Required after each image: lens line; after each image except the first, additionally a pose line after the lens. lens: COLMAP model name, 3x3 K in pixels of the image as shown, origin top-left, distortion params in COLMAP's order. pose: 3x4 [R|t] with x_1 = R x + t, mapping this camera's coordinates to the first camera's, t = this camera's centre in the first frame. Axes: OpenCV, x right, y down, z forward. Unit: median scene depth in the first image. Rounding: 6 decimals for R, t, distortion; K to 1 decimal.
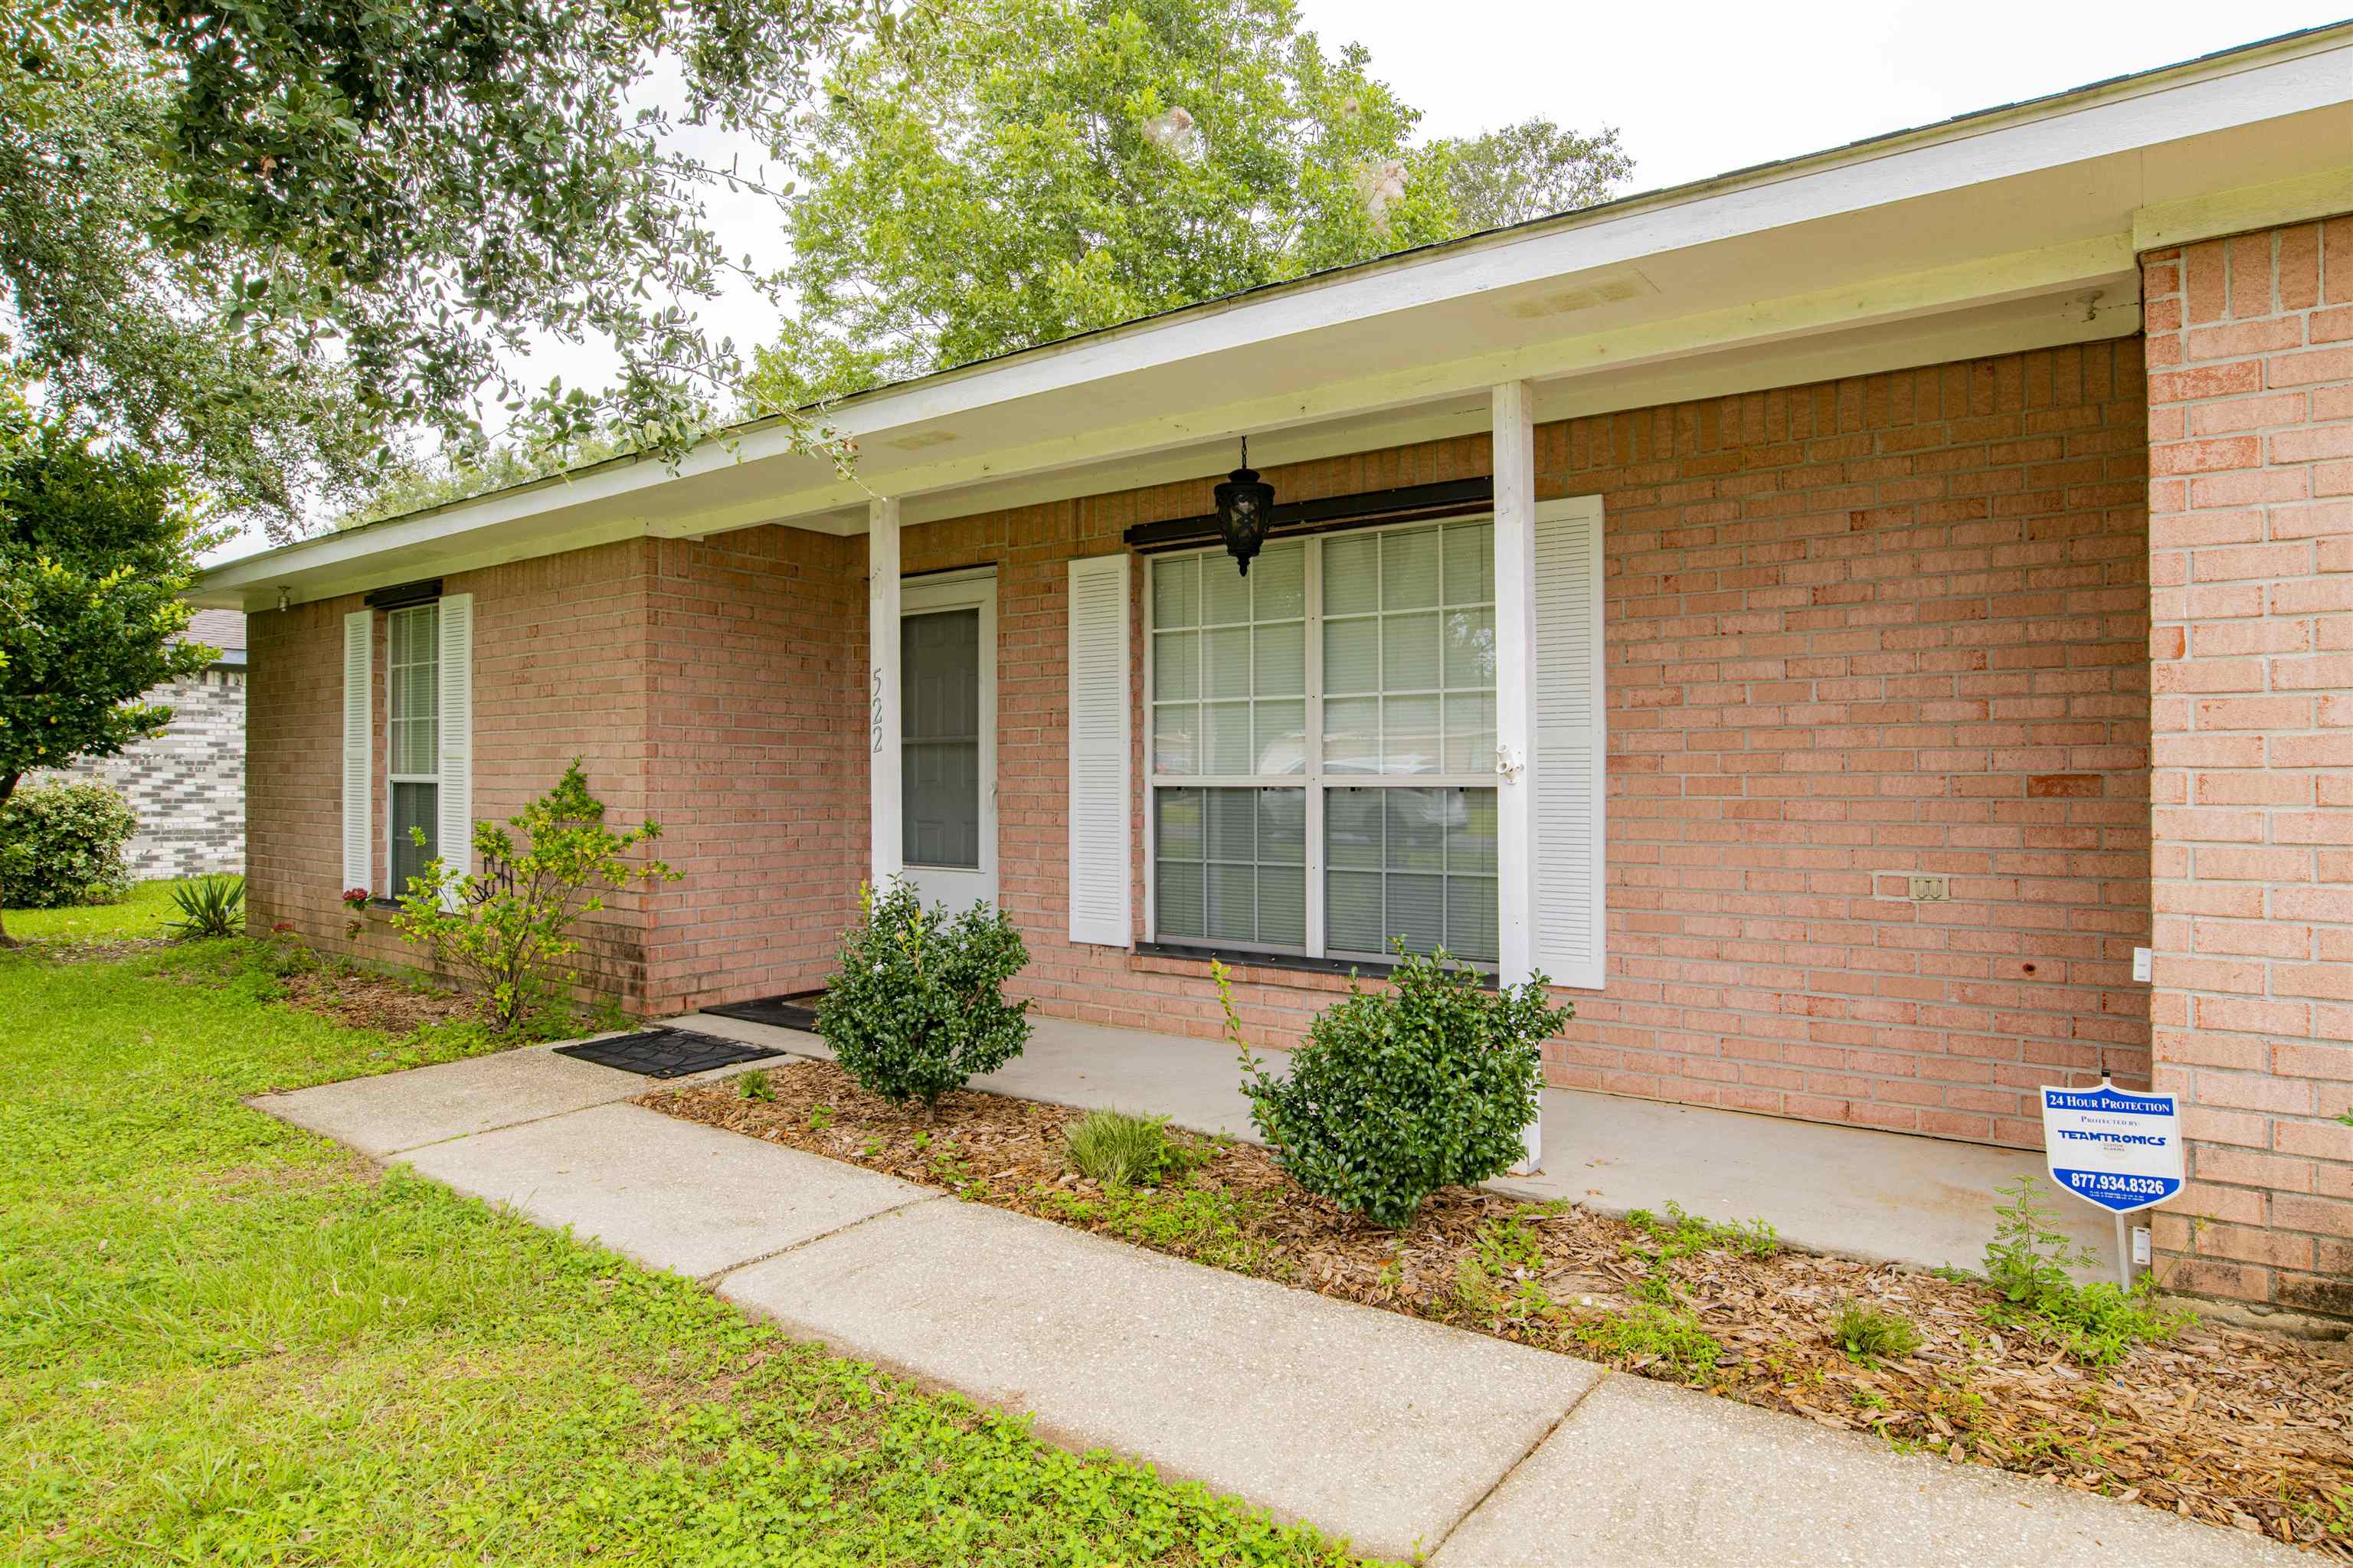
lens RADIAL K [[1371.9, 0, 1176.5], [0, 1371.9, 784.0], [0, 0, 1]] dist [-0.004535, -0.000572]
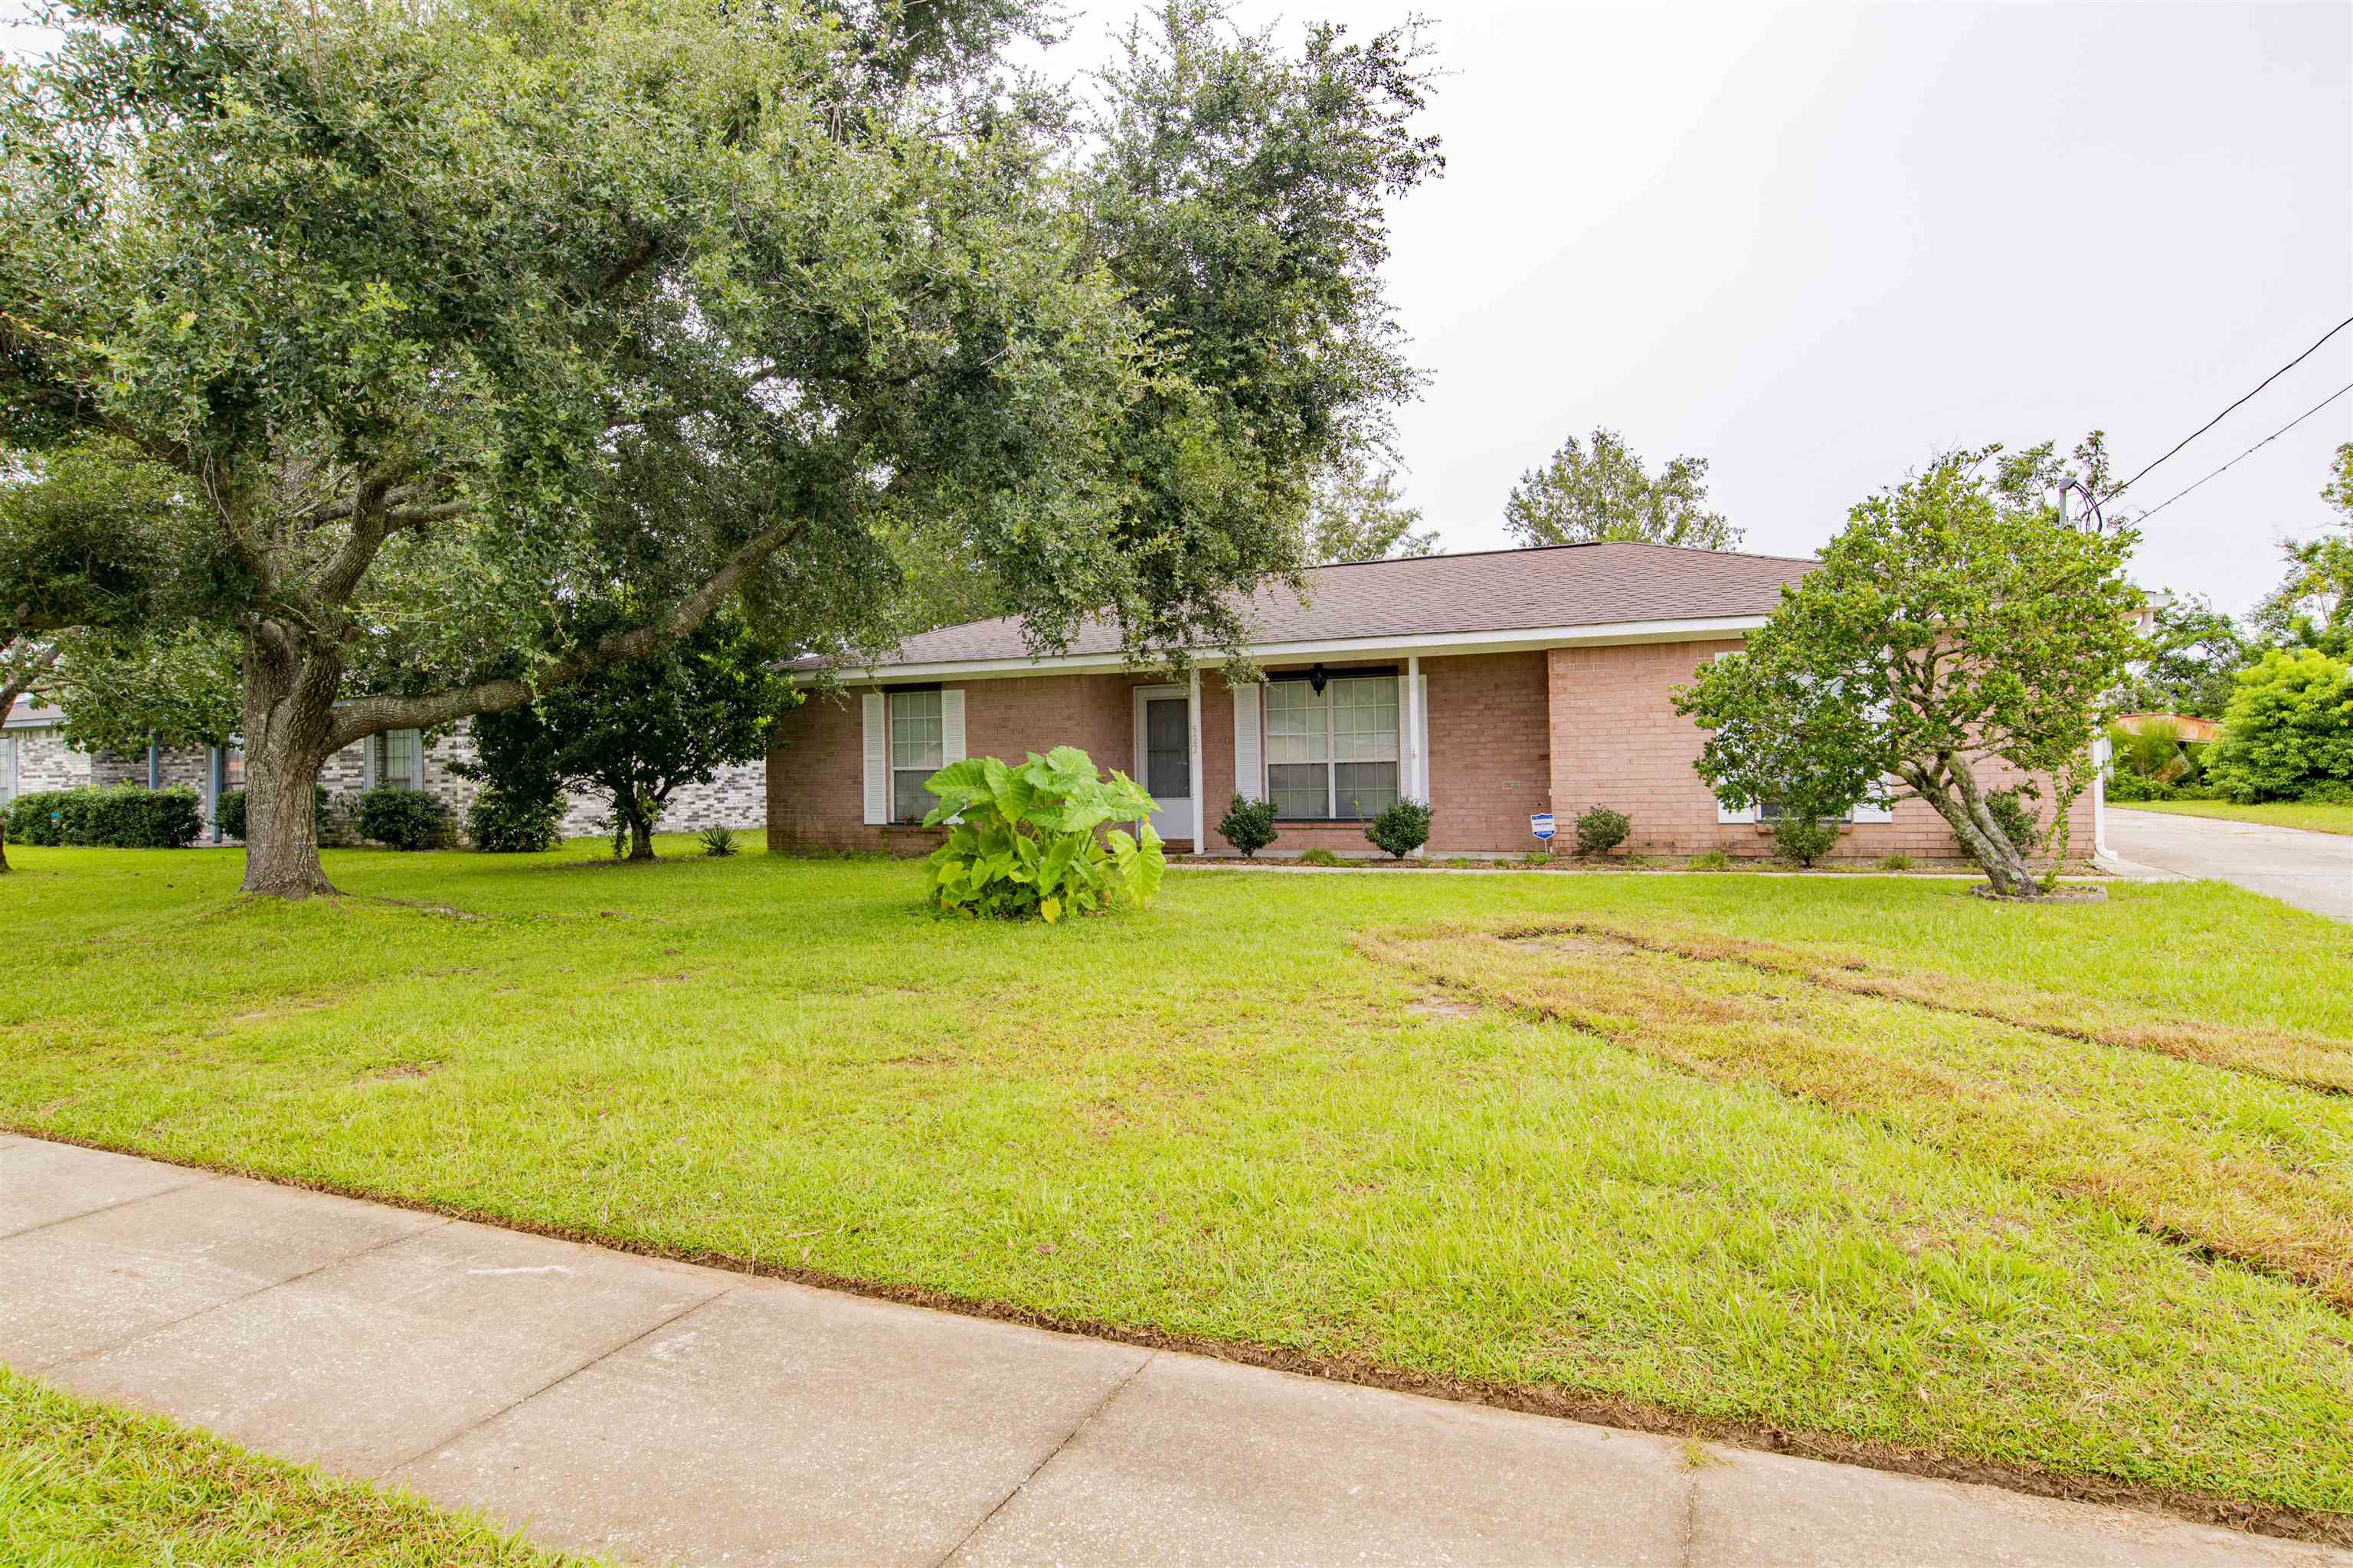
lens RADIAL K [[1315.1, 0, 1176.5], [0, 1315.1, 784.0], [0, 0, 1]] dist [-0.003591, -0.000706]
pose [[0.972700, -0.018684, 0.231313, -0.844388], [0.018426, 0.999825, 0.003277, 0.031625], [-0.231334, 0.001074, 0.972874, -1.637772]]
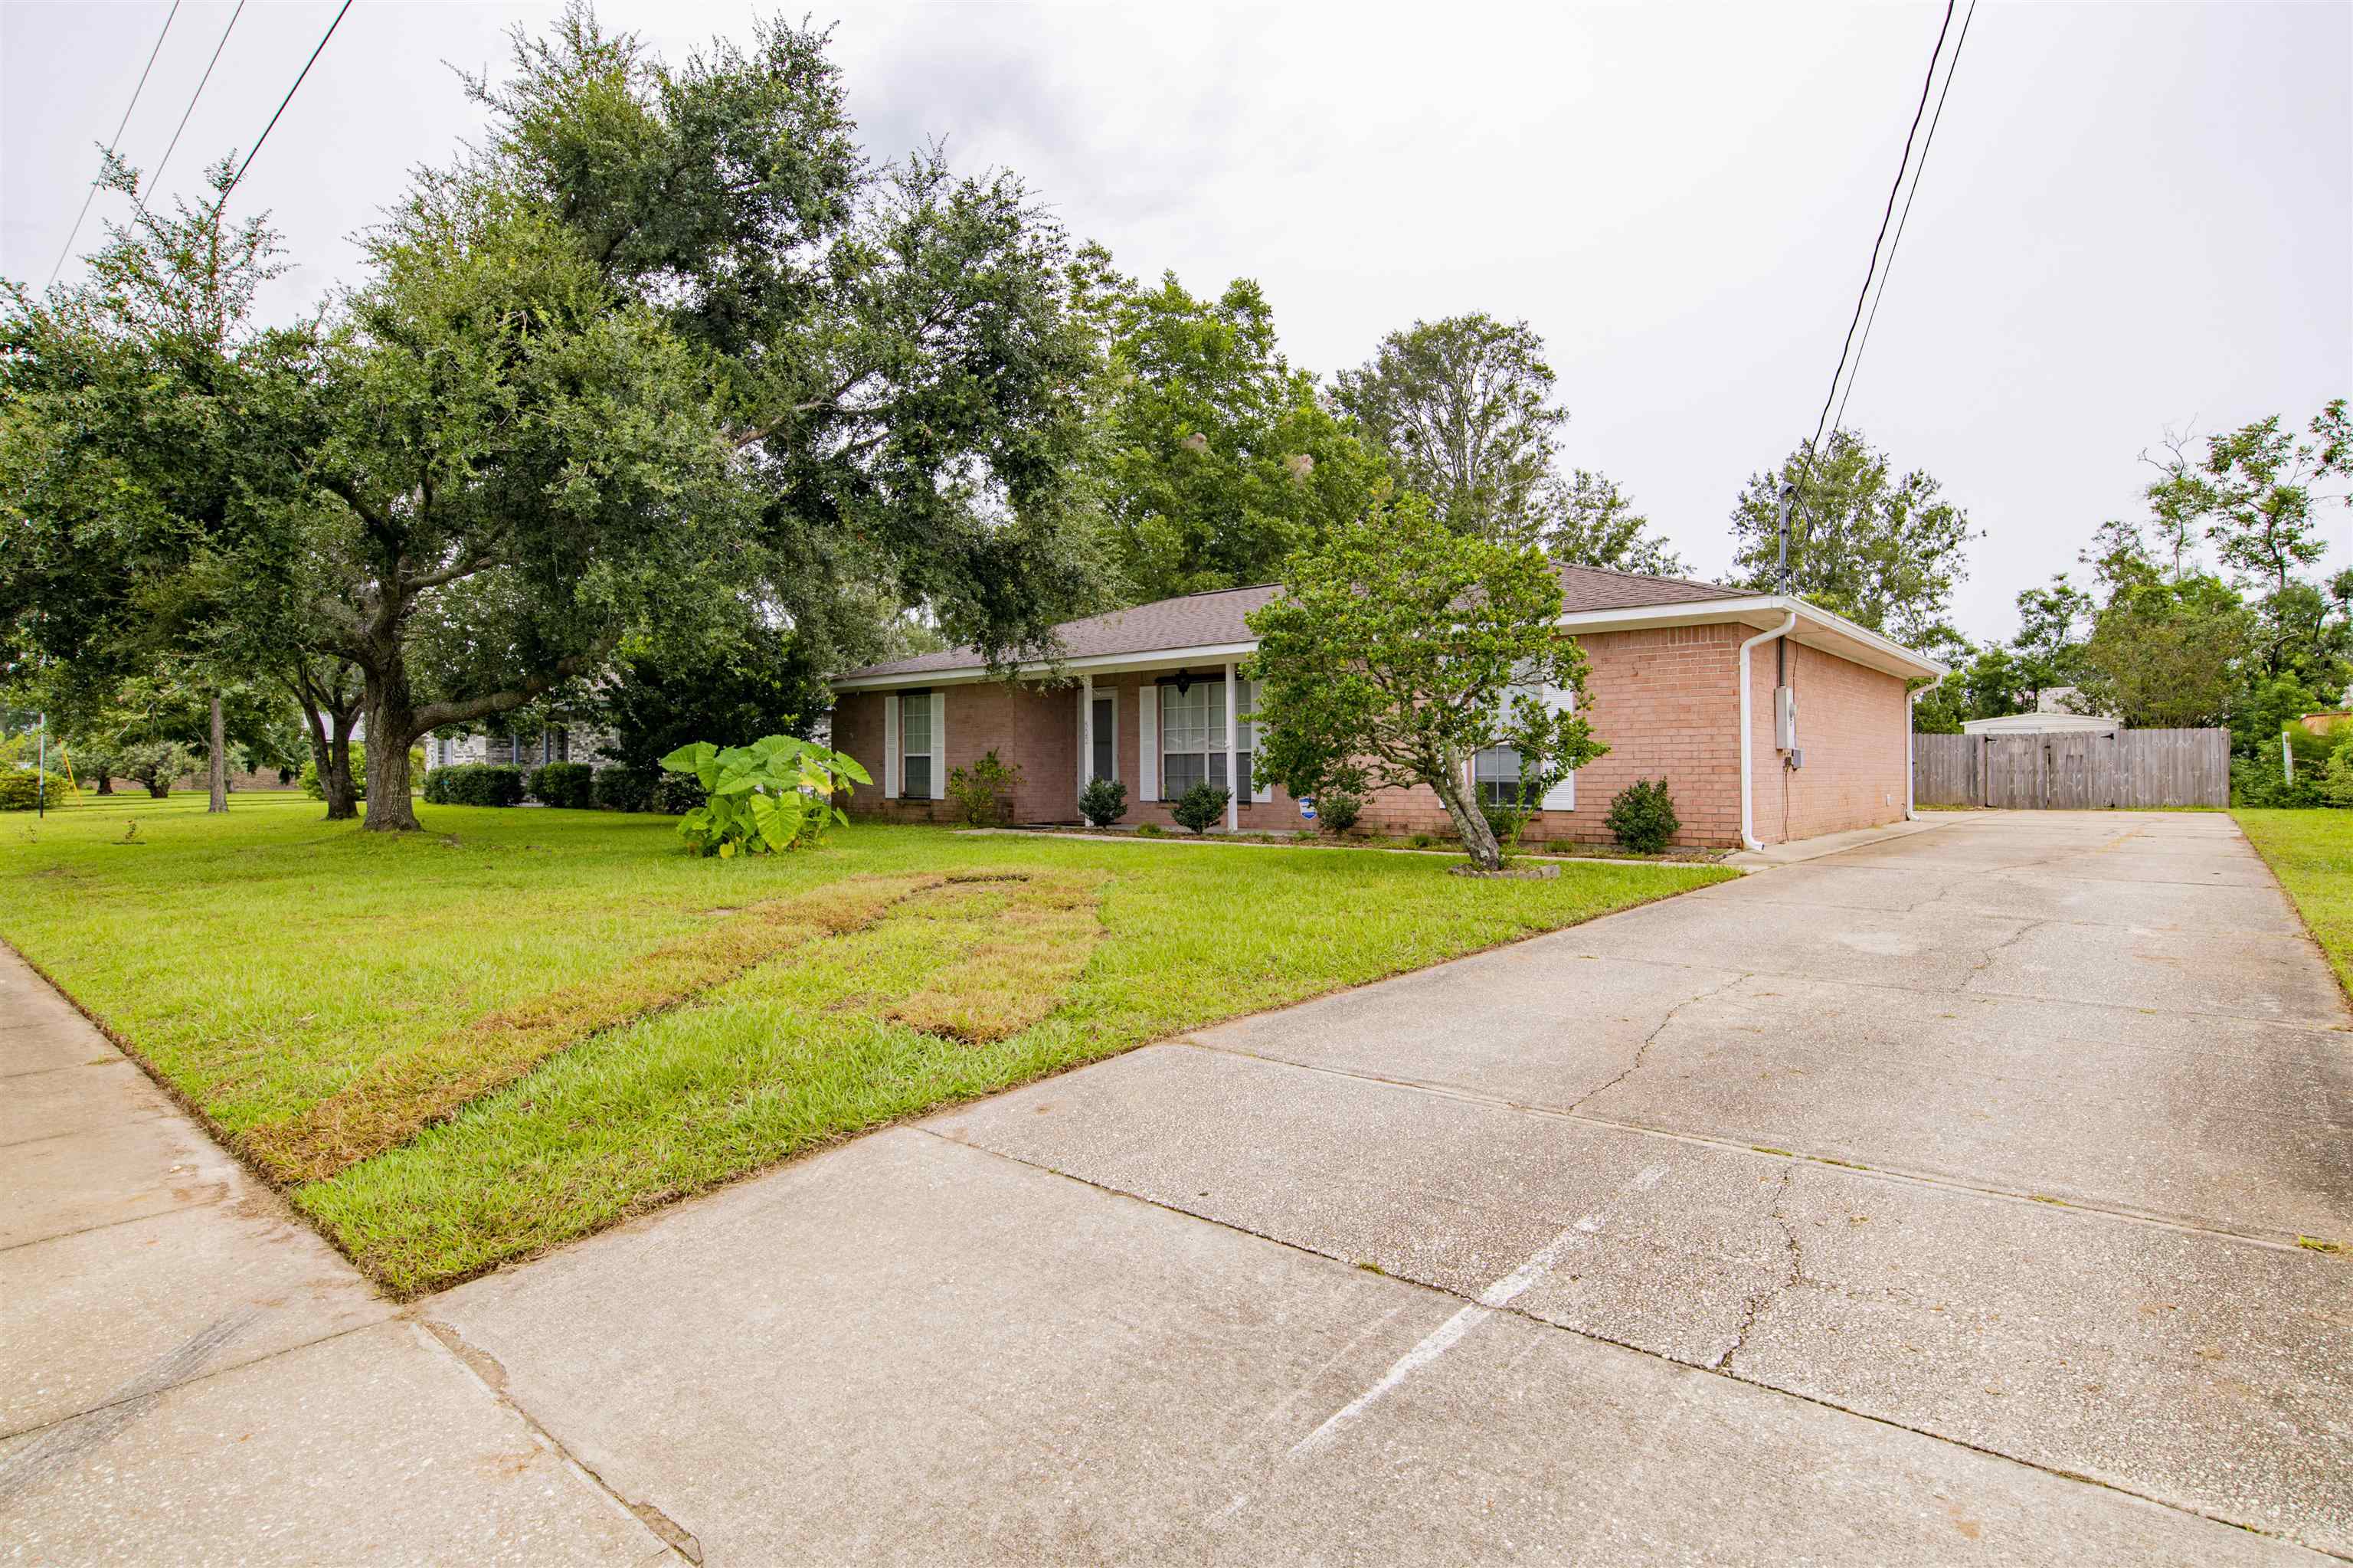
lens RADIAL K [[1199.8, 0, 1176.5], [0, 1199.8, 784.0], [0, 0, 1]] dist [-0.038332, 0.022961]
pose [[0.997626, -0.002818, -0.068800, 0.221763], [0.003204, 0.999980, 0.005491, 0.061481], [0.068783, -0.005699, 0.997615, -1.998085]]
